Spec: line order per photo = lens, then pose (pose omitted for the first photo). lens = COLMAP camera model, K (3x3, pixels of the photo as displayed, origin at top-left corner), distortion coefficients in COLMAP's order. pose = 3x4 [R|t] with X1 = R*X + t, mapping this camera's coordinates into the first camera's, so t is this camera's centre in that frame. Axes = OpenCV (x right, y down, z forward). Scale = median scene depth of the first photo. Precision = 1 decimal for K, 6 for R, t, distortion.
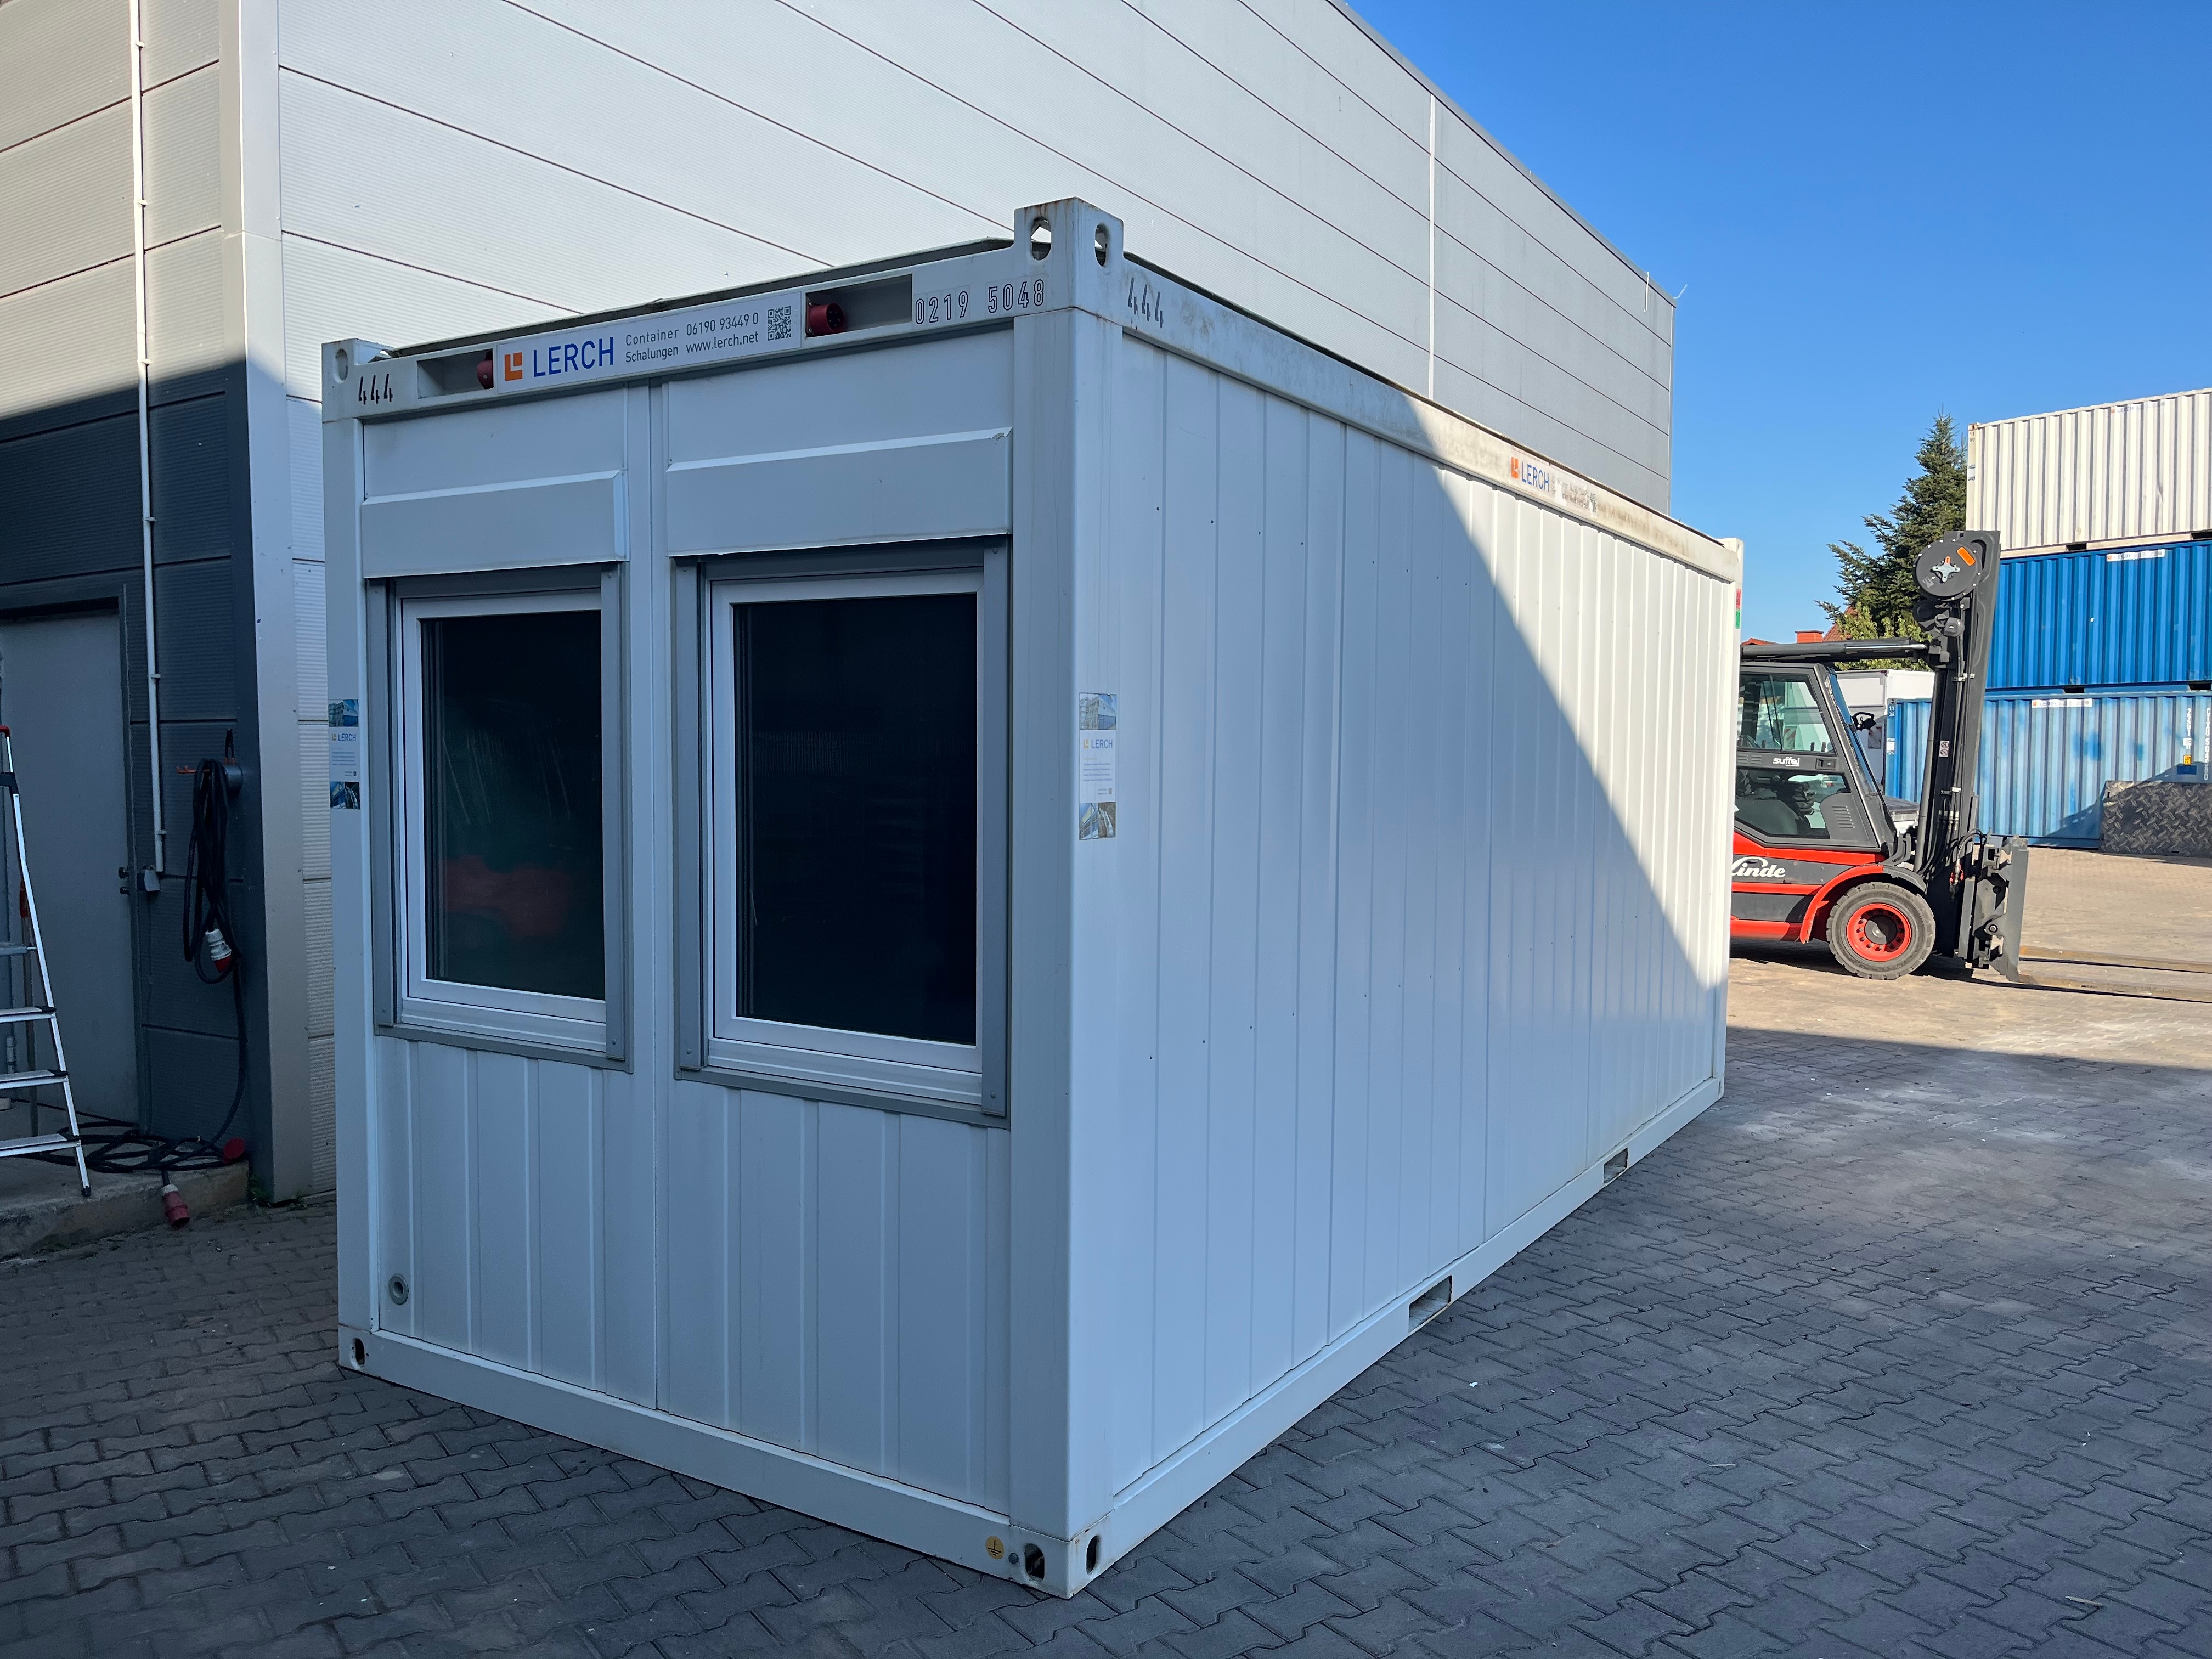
lens RADIAL K [[1701.5, 0, 1114.9], [0, 1701.5, 829.0], [0, 0, 1]] dist [0.001620, -0.015409]
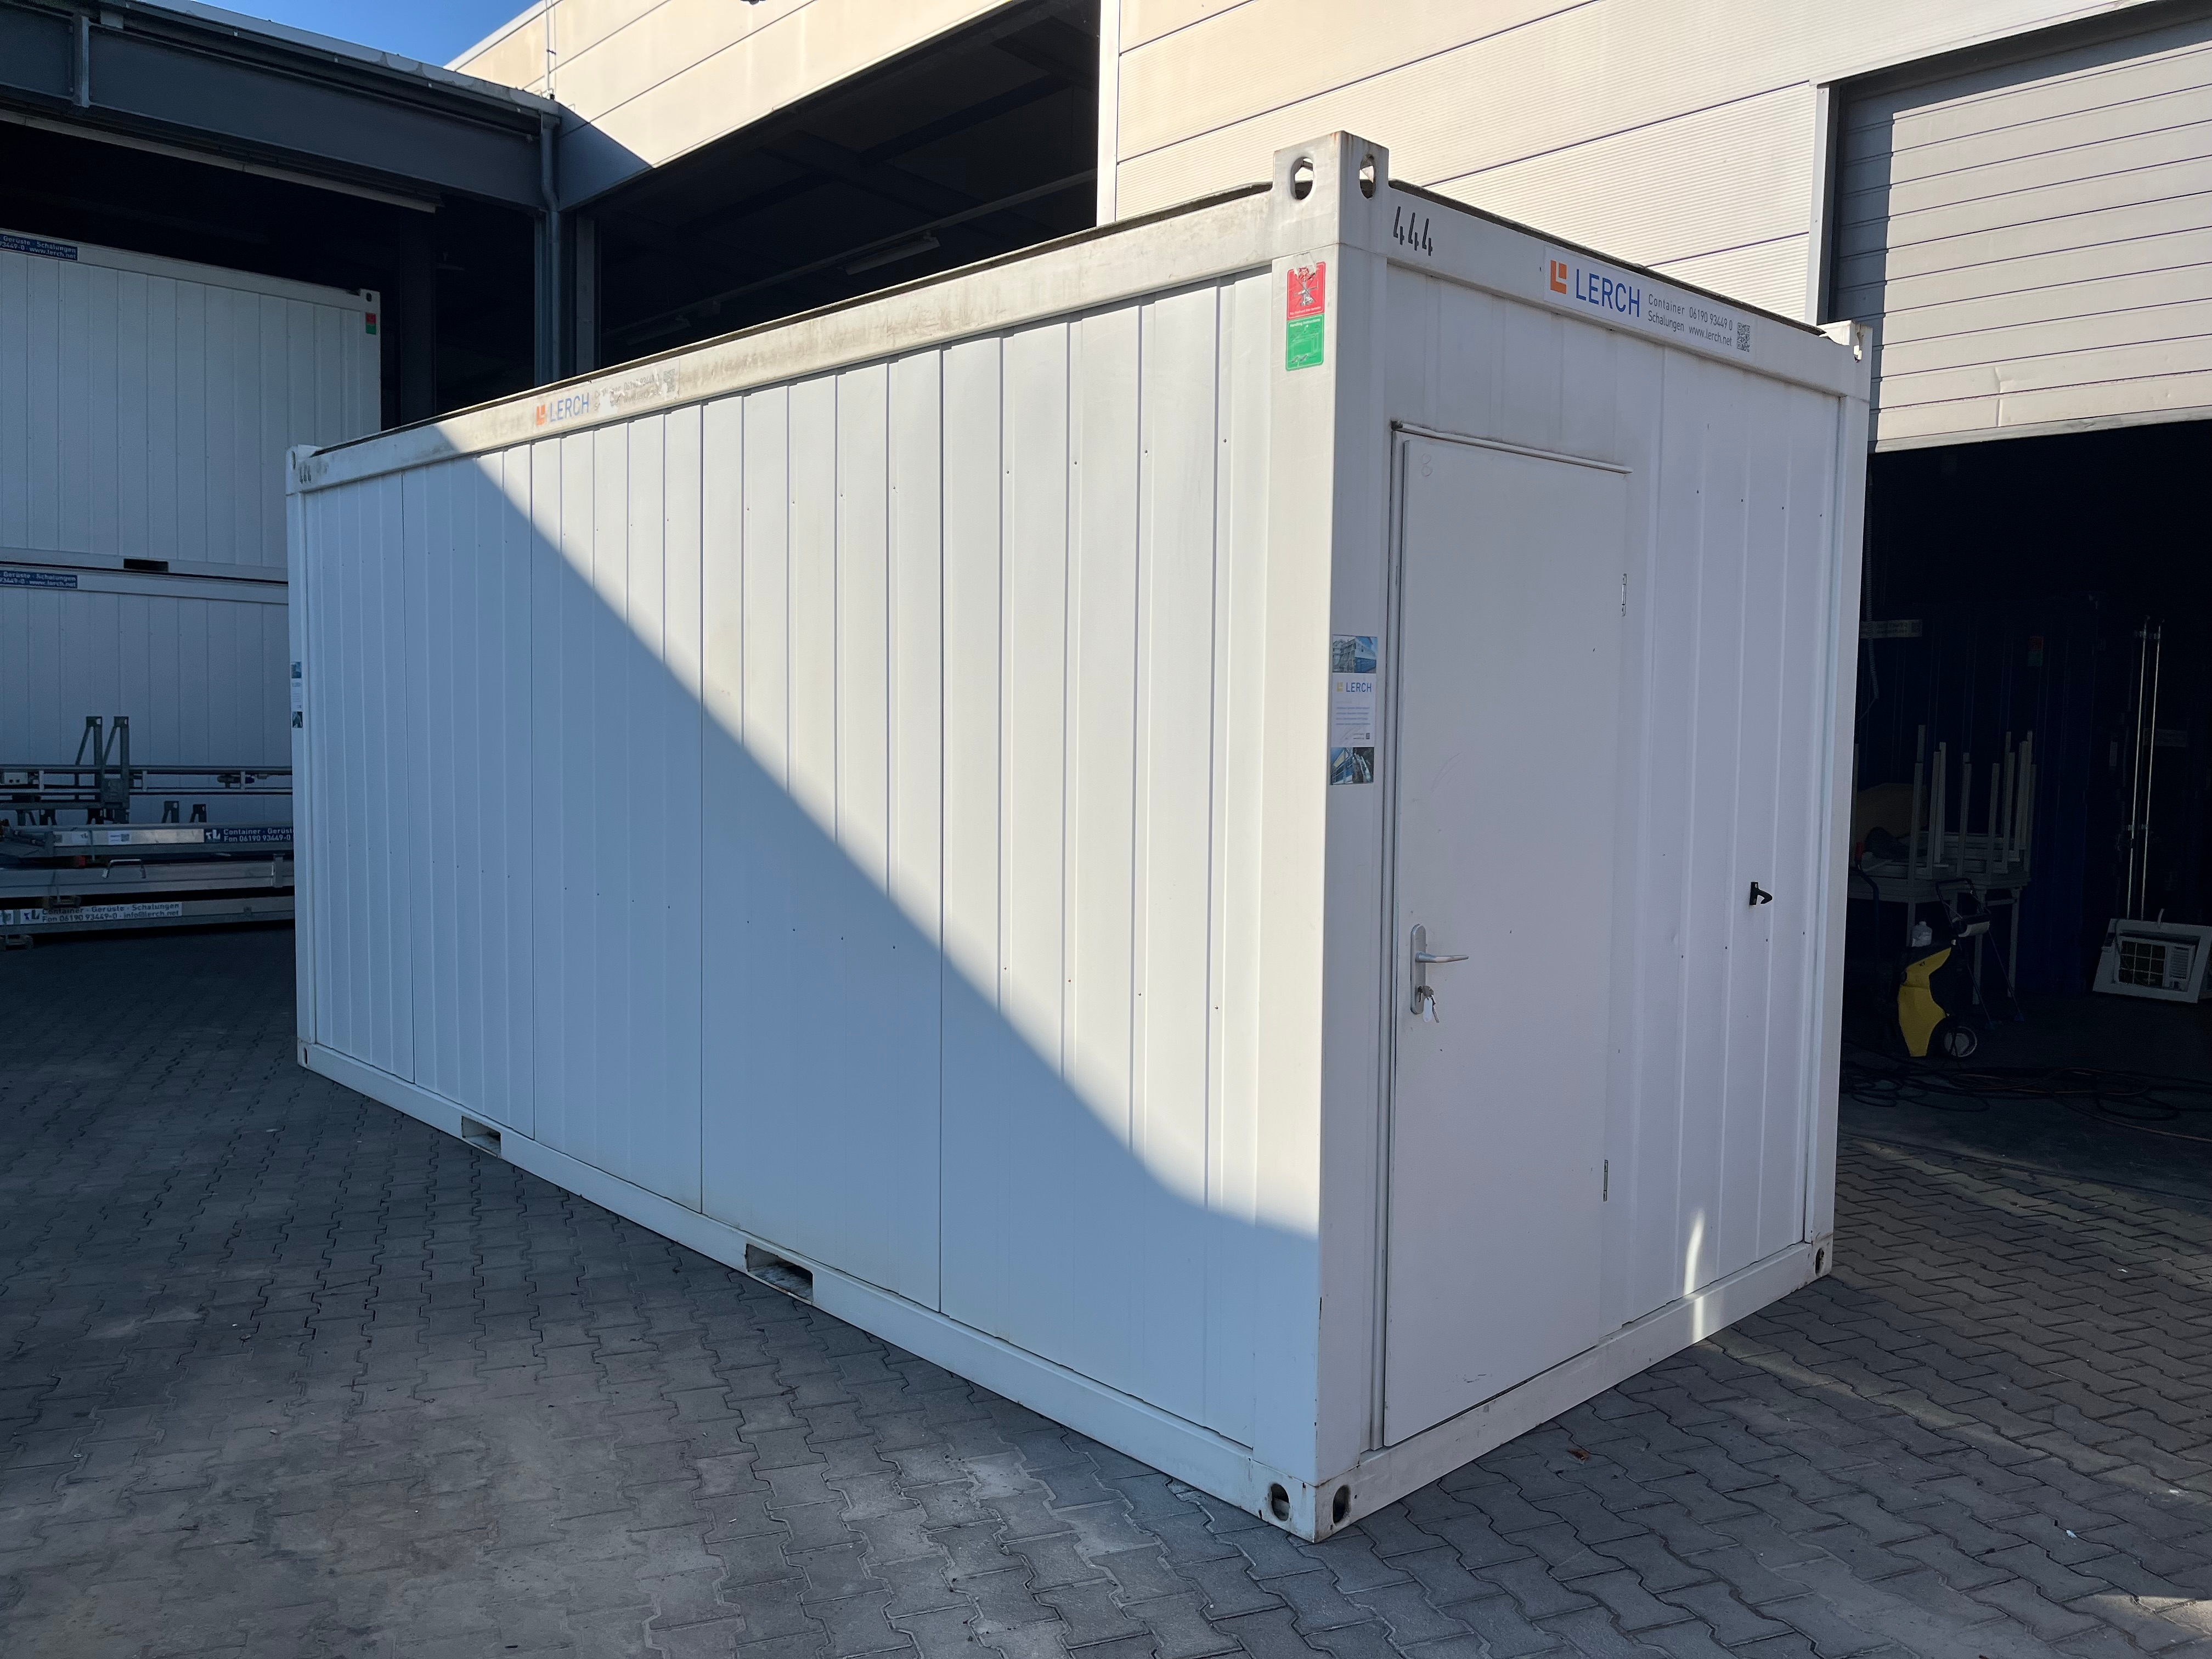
lens RADIAL K [[1701.5, 0, 1099.4], [0, 1701.5, 831.4], [0, 0, 1]] dist [0.001620, -0.015409]
pose [[0.260609, -0.082252, 0.961934, -1.214472], [0.043445, 0.996354, 0.073425, -0.051385], [-0.964466, 0.022657, 0.263232, 0.930180]]
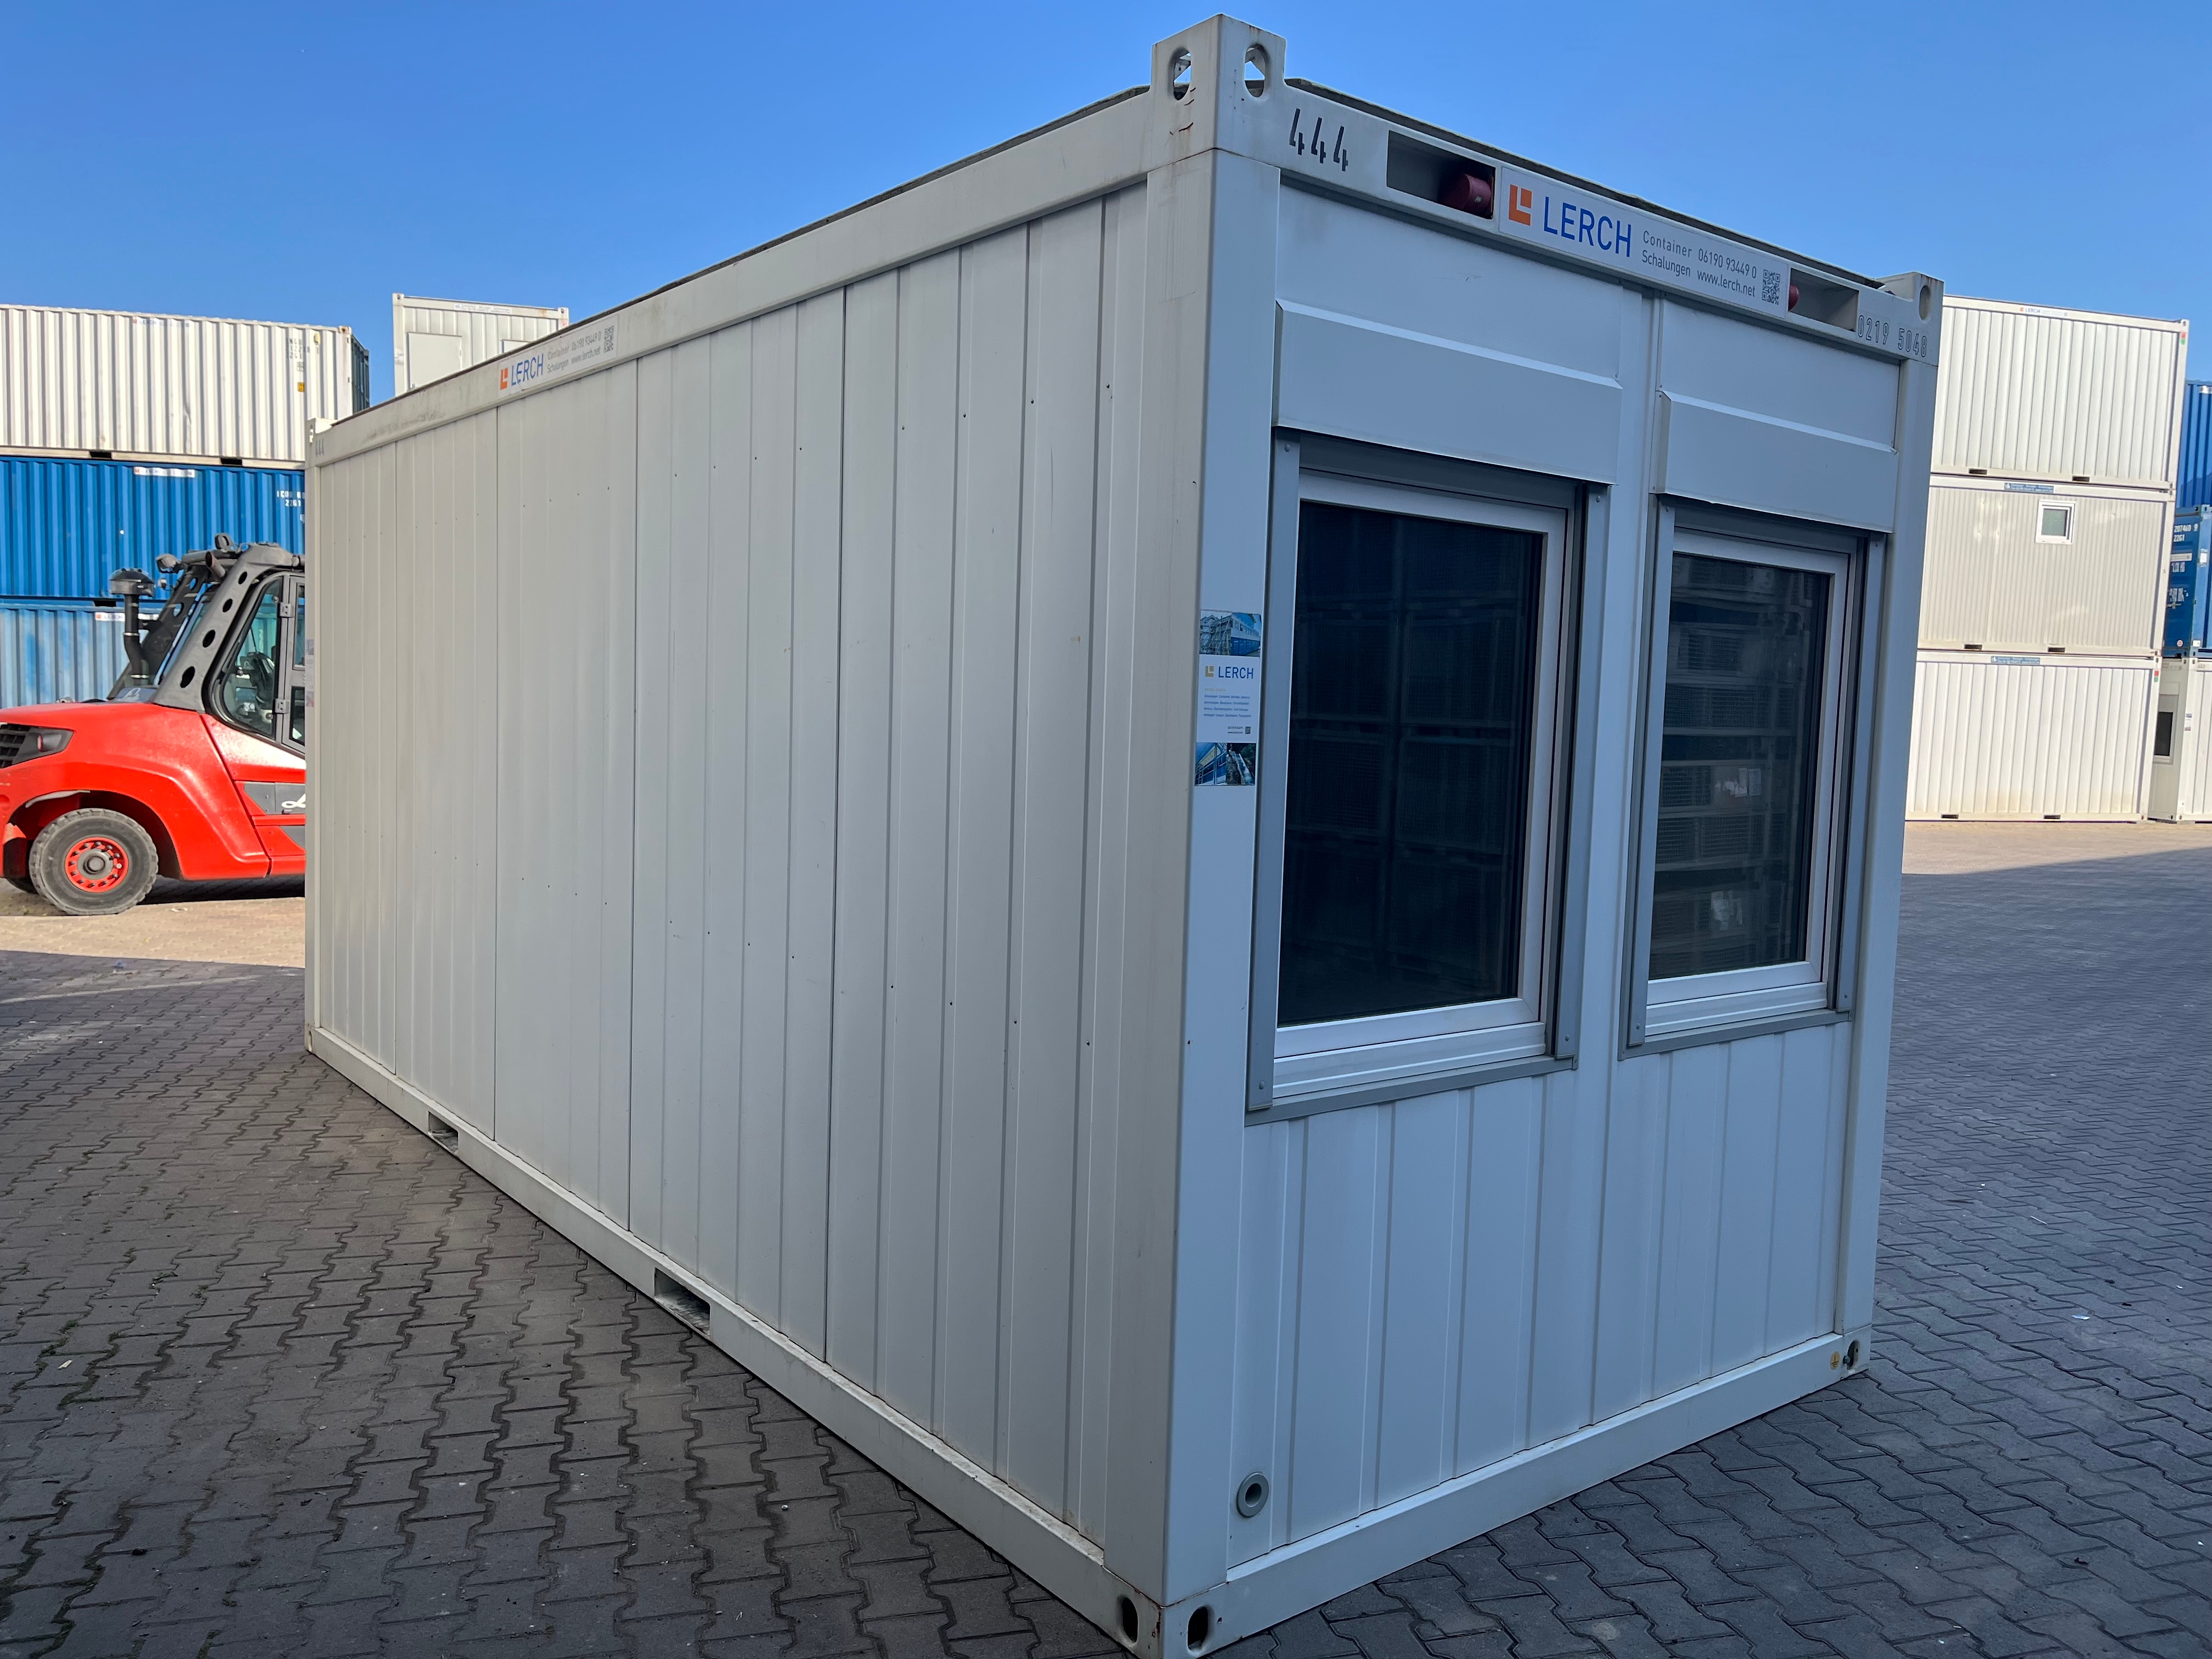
lens RADIAL K [[1701.5, 0, 1119.5], [0, 1701.5, 828.6], [0, 0, 1]] dist [0.001620, -0.015409]
pose [[0.343290, -0.066064, 0.936903, -1.076600], [0.017148, 0.997798, 0.064075, -0.037813], [-0.939073, -0.005931, 0.343667, 0.836819]]
